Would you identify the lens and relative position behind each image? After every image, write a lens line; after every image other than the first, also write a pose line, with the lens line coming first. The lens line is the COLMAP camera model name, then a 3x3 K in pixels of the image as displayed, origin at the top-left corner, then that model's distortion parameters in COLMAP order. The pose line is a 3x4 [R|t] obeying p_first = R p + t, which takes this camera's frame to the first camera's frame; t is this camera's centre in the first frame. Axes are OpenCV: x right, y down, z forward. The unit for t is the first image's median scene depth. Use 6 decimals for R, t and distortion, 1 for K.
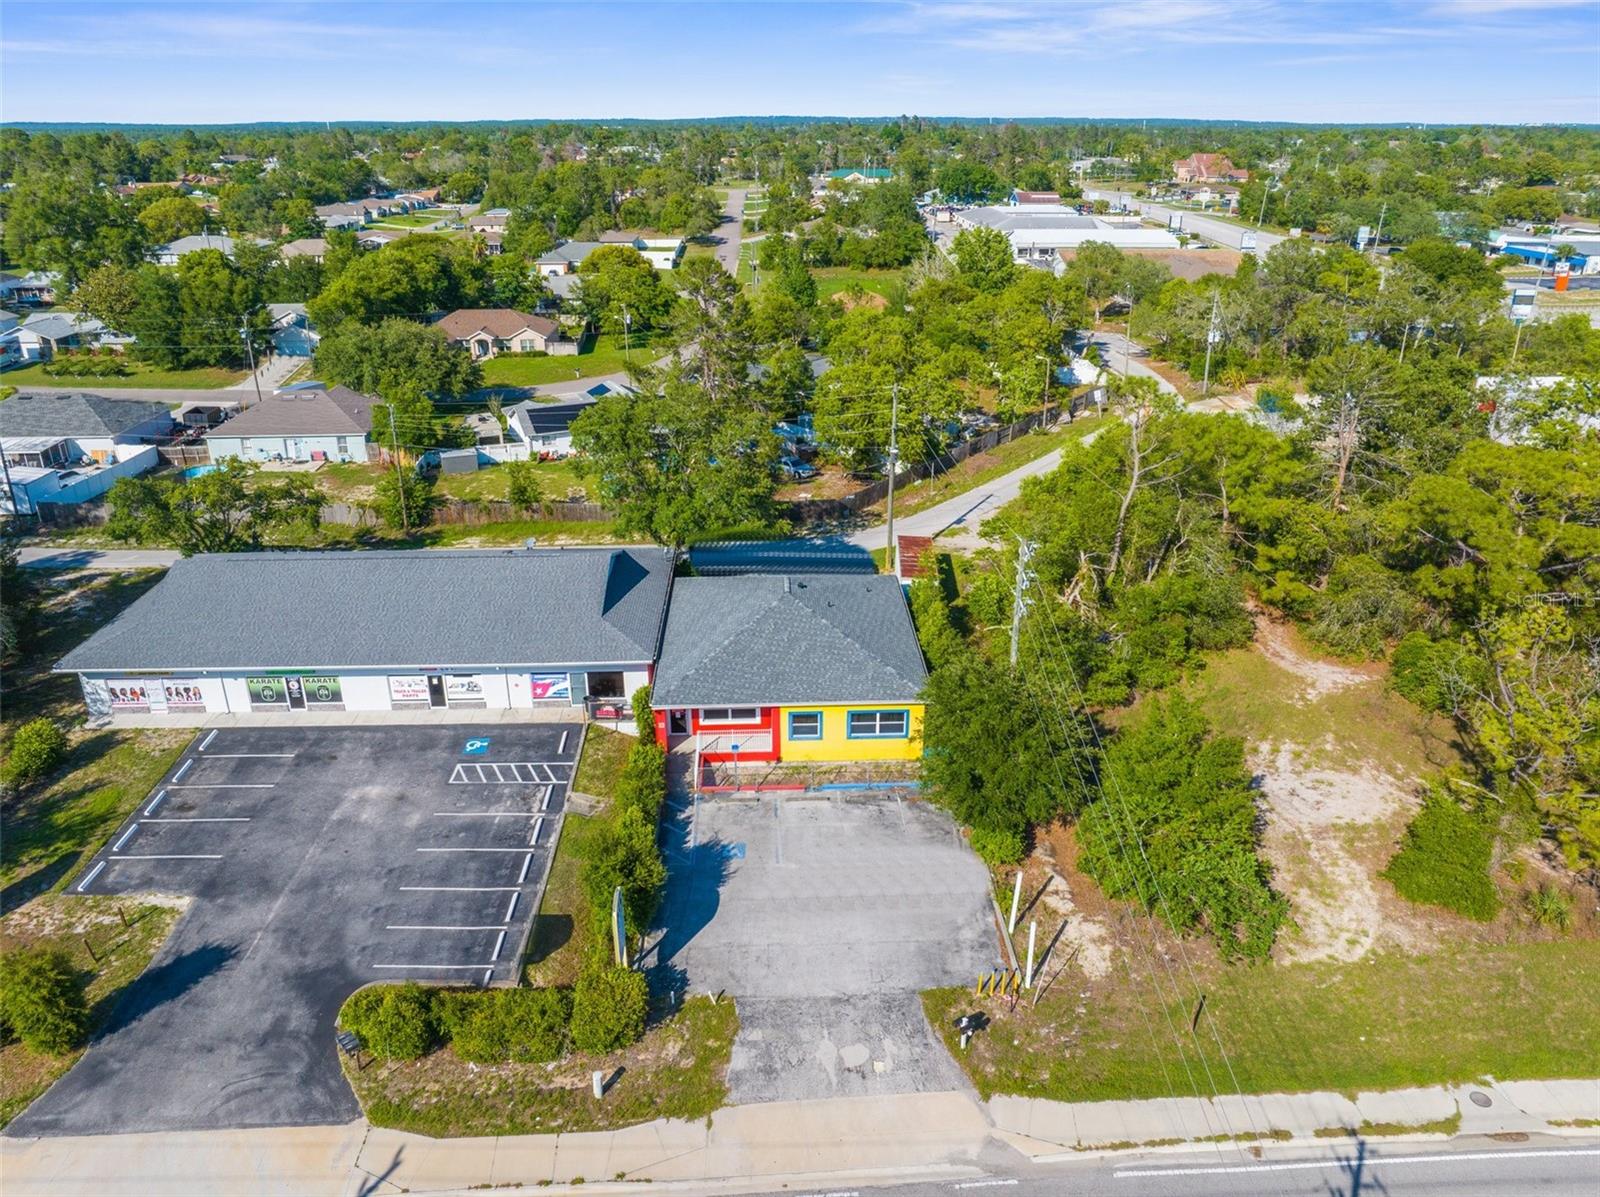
lens RADIAL K [[1128.6, 0, 803.7], [0, 1128.6, 597.5], [0, 0, 1]] dist [-0.049078, 0.020840]
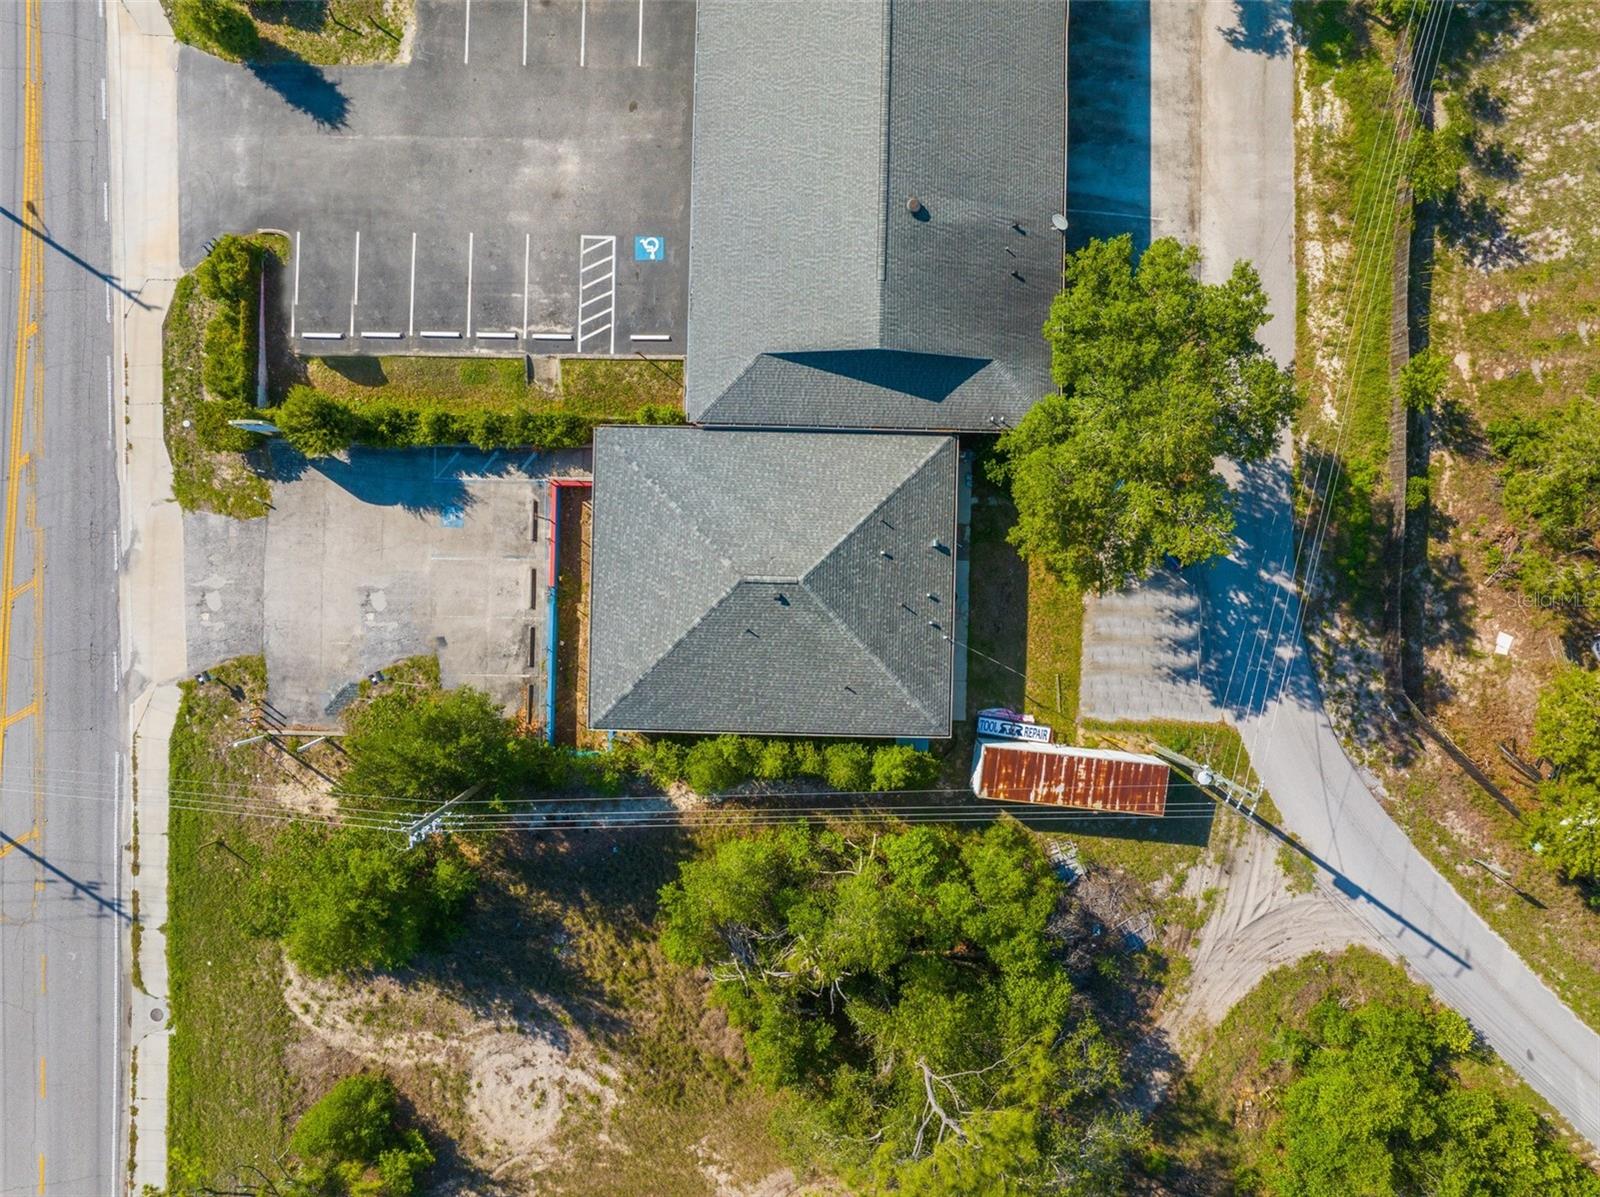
lens RADIAL K [[1128.6, 0, 802.6], [0, 1128.6, 586.0], [0, 0, 1]] dist [-0.049078, 0.020840]
pose [[-0.060302, 0.998180, 0.000906, -0.012799], [-0.392069, -0.024520, 0.919609, -0.772936], [0.917957, 0.055099, 0.392834, 0.729863]]
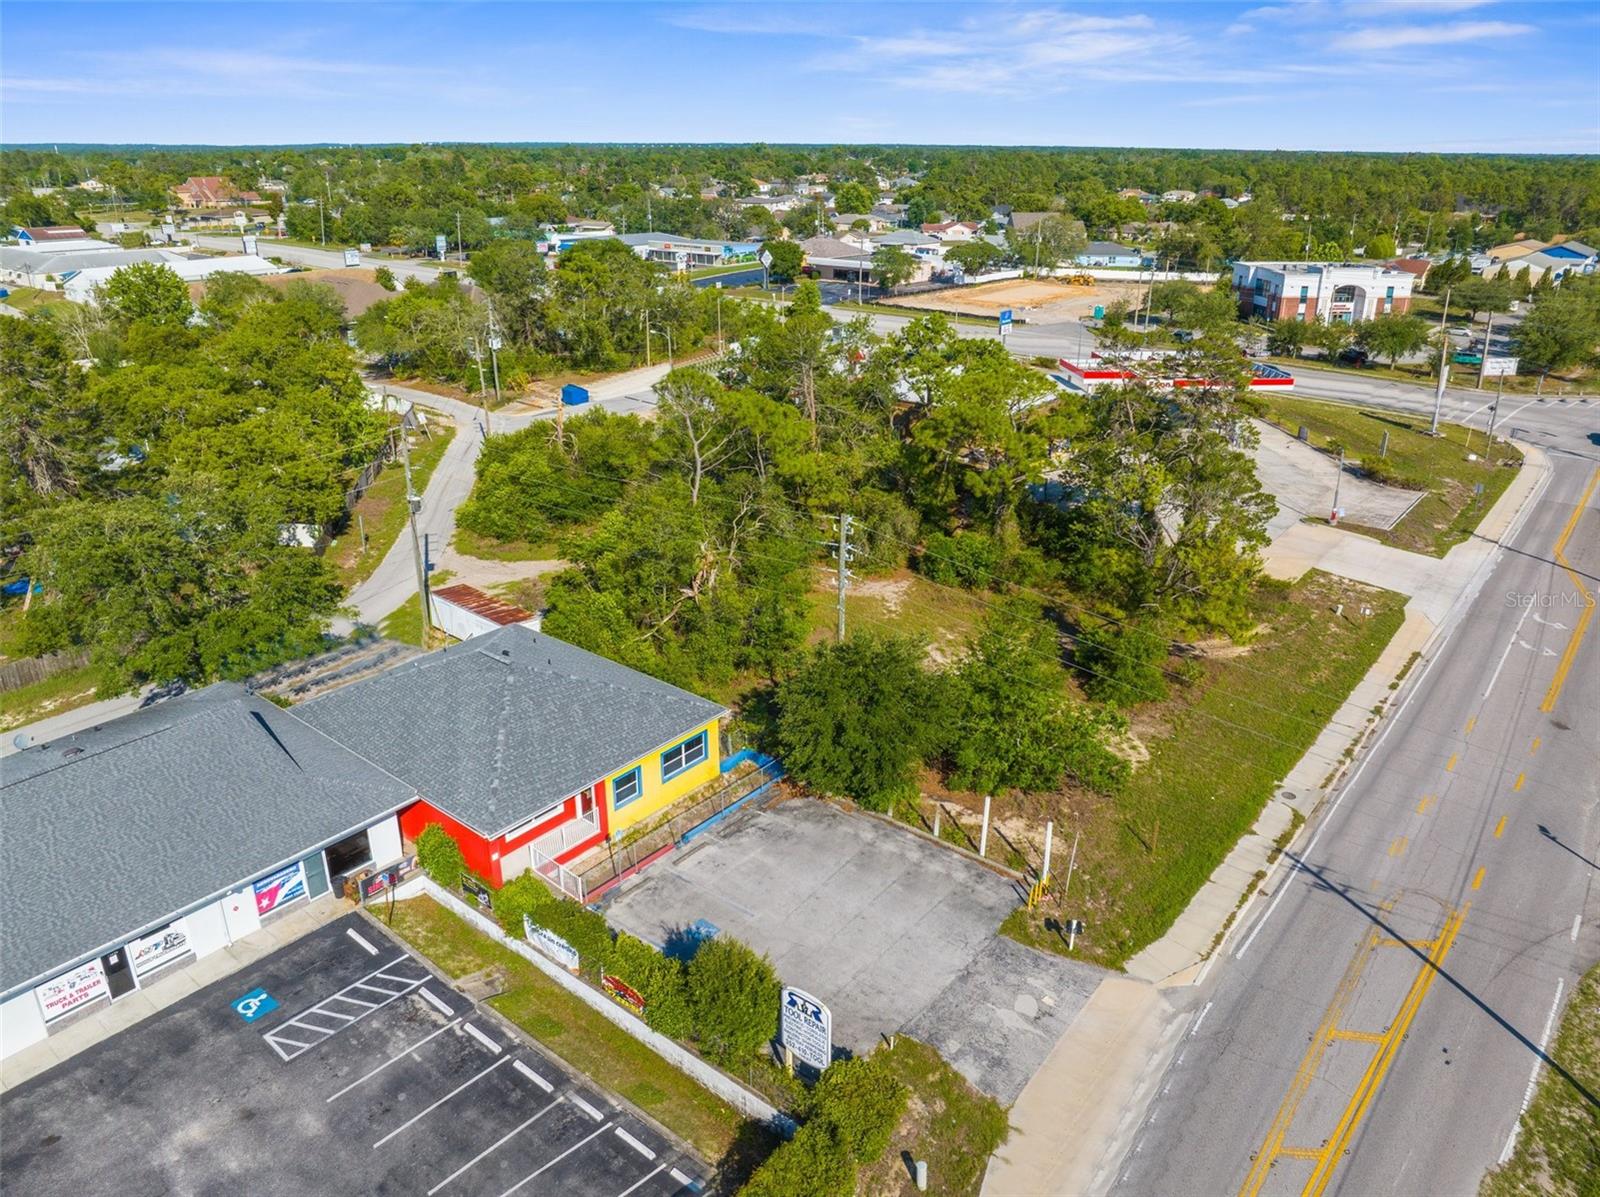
lens RADIAL K [[1128.6, 0, 808.9], [0, 1128.6, 602.3], [0, 0, 1]] dist [-0.049078, 0.020840]
pose [[0.658871, -0.283213, 0.696907, -0.456007], [0.292556, 0.949963, 0.109463, -0.077367], [-0.693037, 0.131762, 0.708758, 0.228594]]
